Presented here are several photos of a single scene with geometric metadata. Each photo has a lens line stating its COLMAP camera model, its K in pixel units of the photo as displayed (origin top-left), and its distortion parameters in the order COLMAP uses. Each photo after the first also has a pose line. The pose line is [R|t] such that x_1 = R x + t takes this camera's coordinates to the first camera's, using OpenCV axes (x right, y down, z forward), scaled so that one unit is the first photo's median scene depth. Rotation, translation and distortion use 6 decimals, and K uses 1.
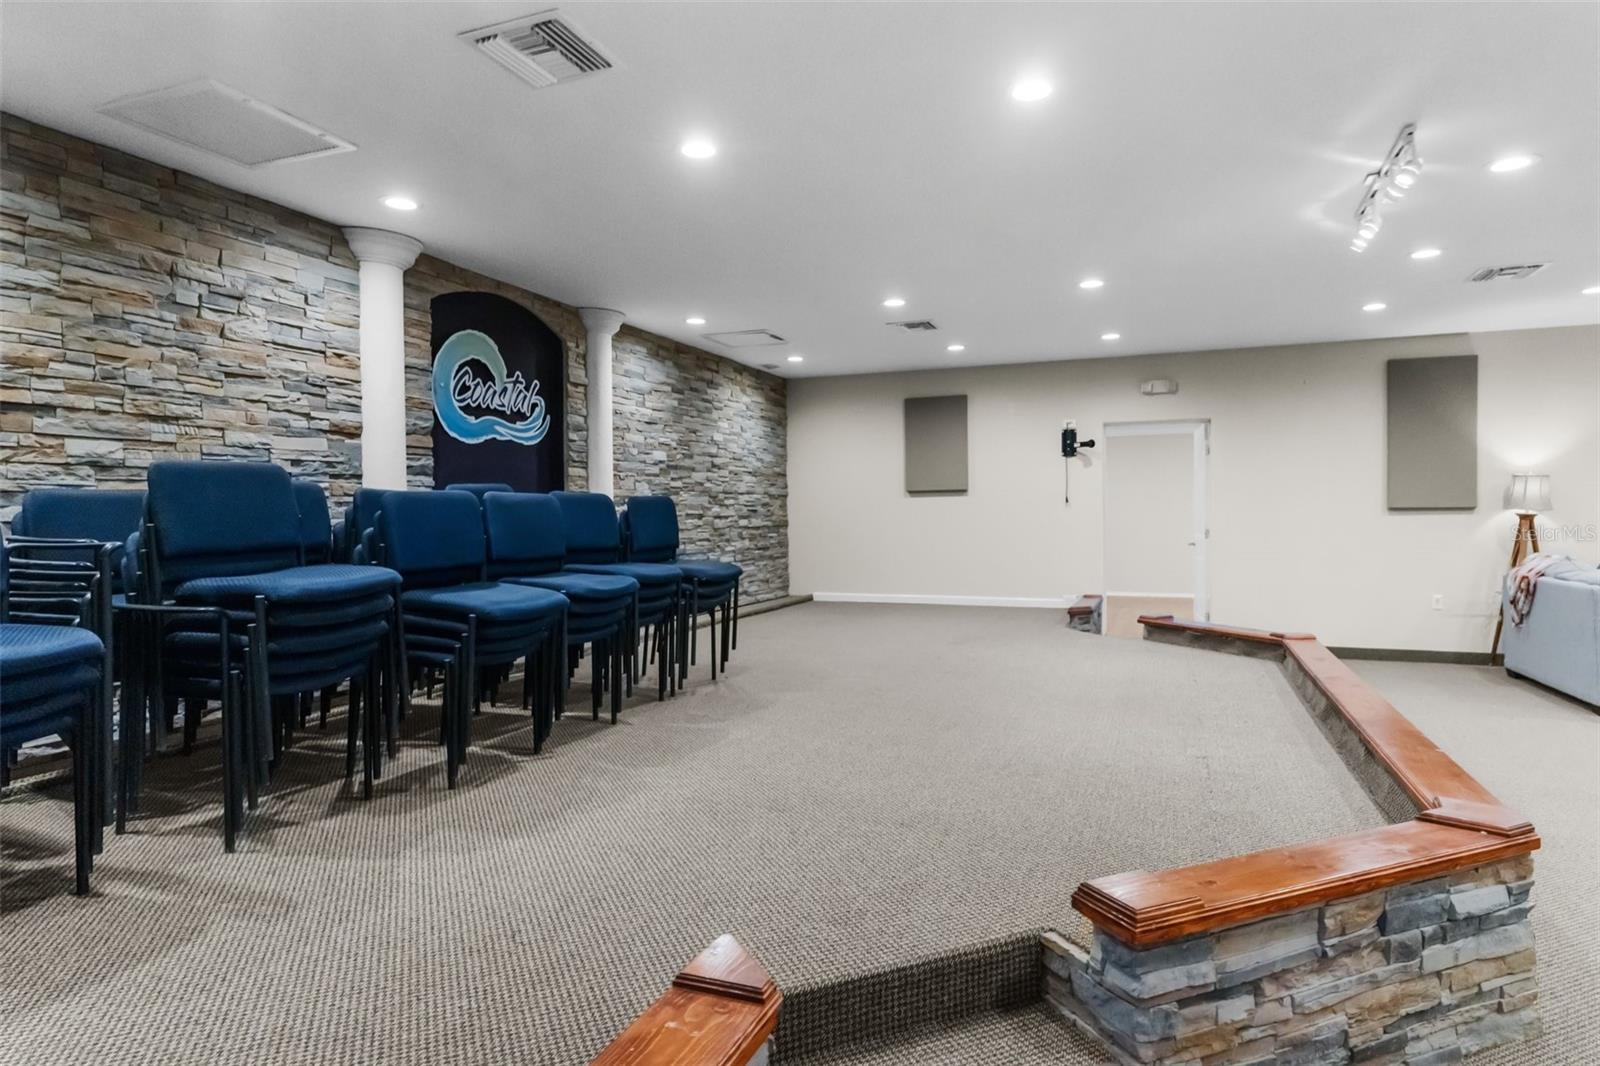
lens RADIAL K [[916.2, 0, 800.0], [0, 916.2, 533.0], [0, 0, 1]] dist [-0.000034, -0.001007]
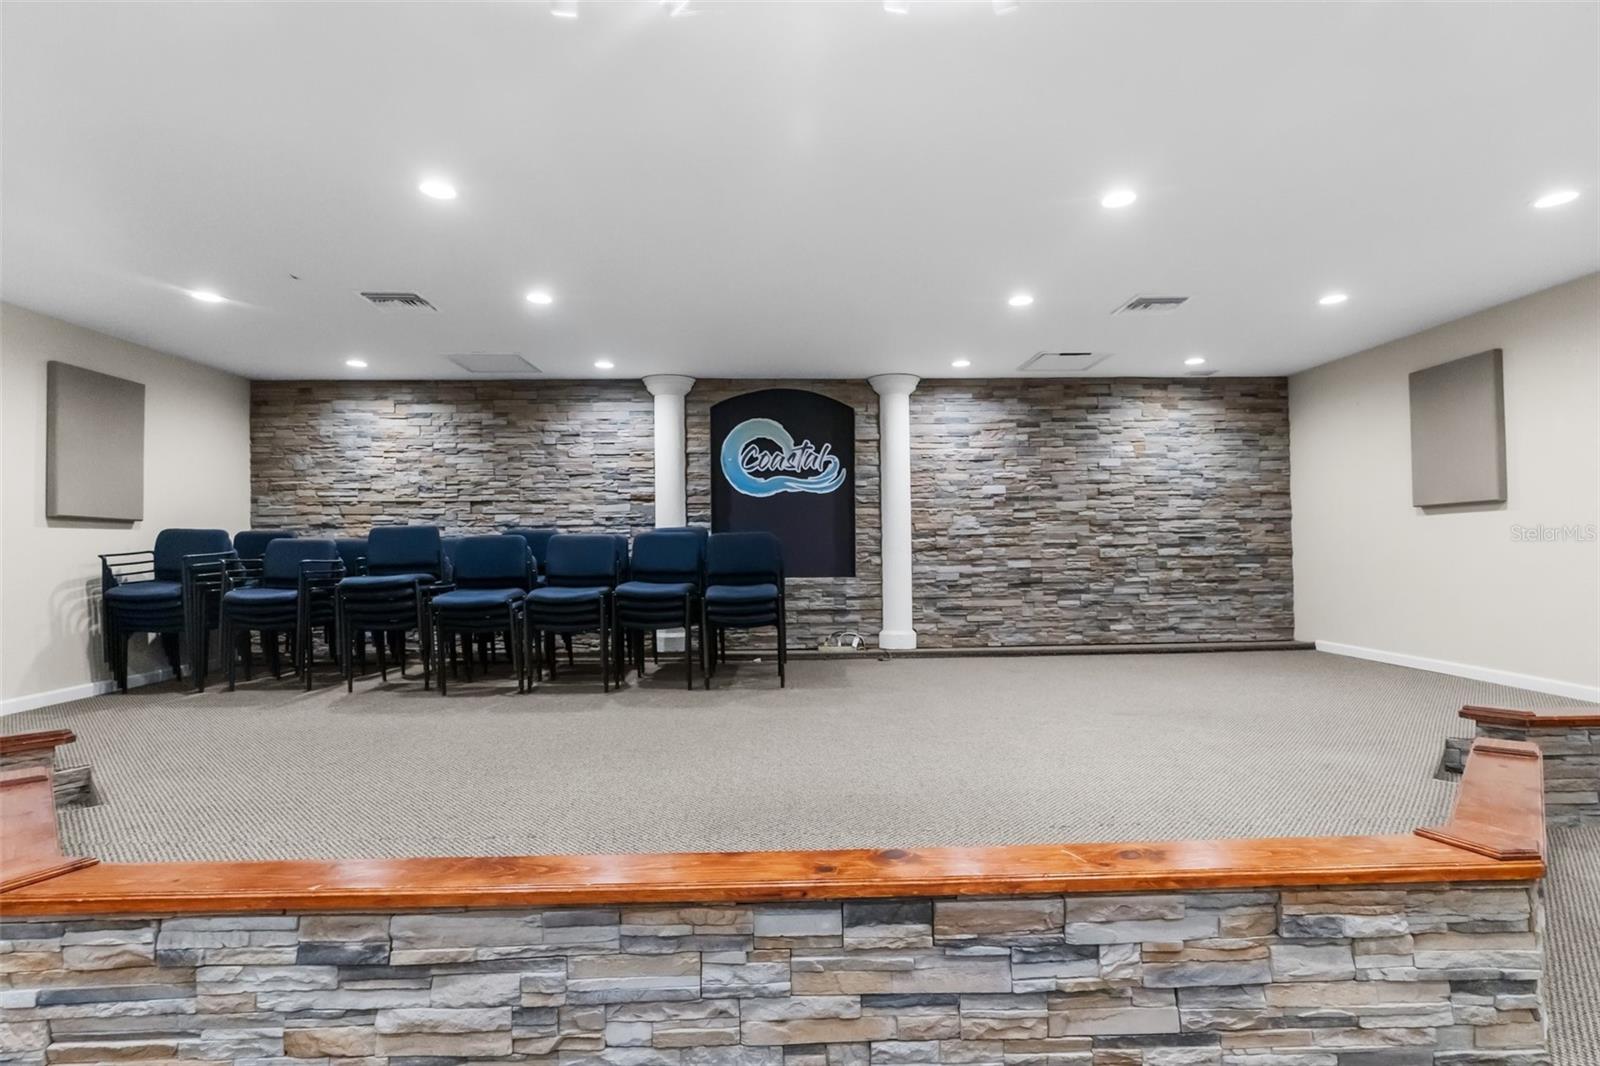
lens RADIAL K [[739.5, 0, 800.0], [0, 739.5, 533.0], [0, 0, 1]] dist [-0.004161, 0.000332]
pose [[0.411757, -0.021870, -0.911031, 0.685985], [-0.009338, 0.999558, -0.028216, -0.008556], [0.911246, 0.020125, 0.411370, 0.553255]]
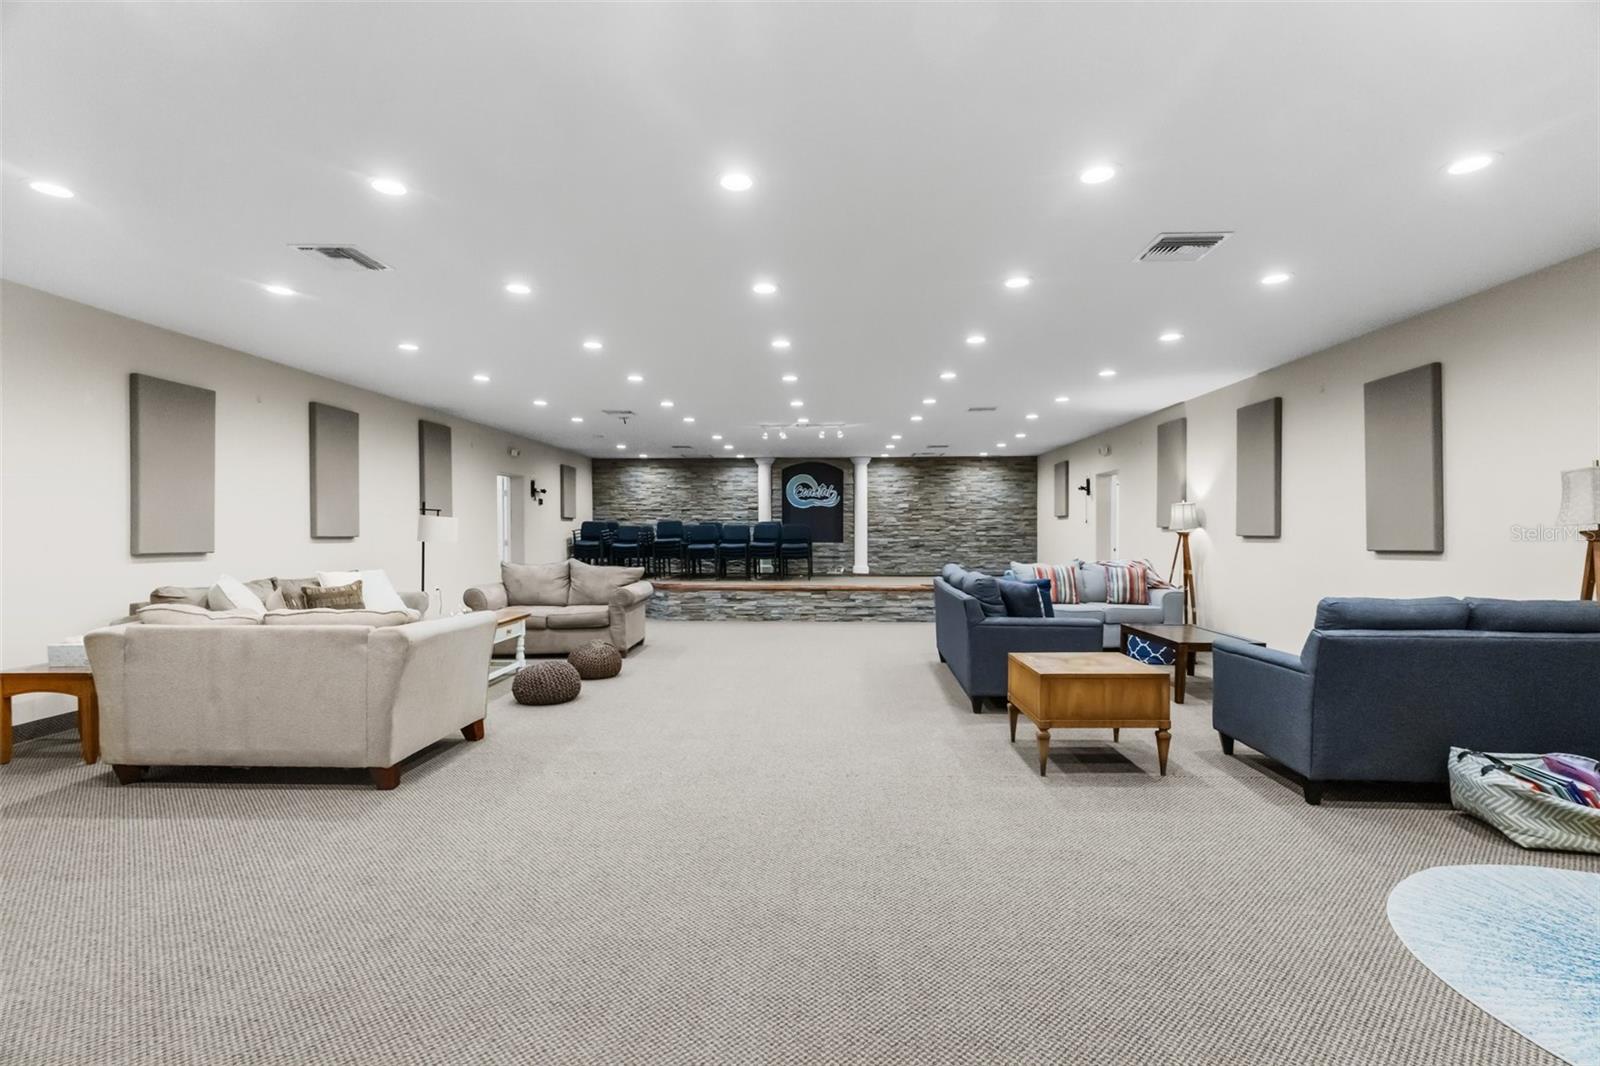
lens RADIAL K [[739.5, 0, 800.0], [0, 739.5, 533.0], [0, 0, 1]] dist [-0.004161, 0.000332]
pose [[0.345138, 0.005272, -0.938537, 2.066711], [-0.019166, 0.999815, -0.001432, -0.002353], [0.938356, 0.018482, 0.345175, 0.057225]]
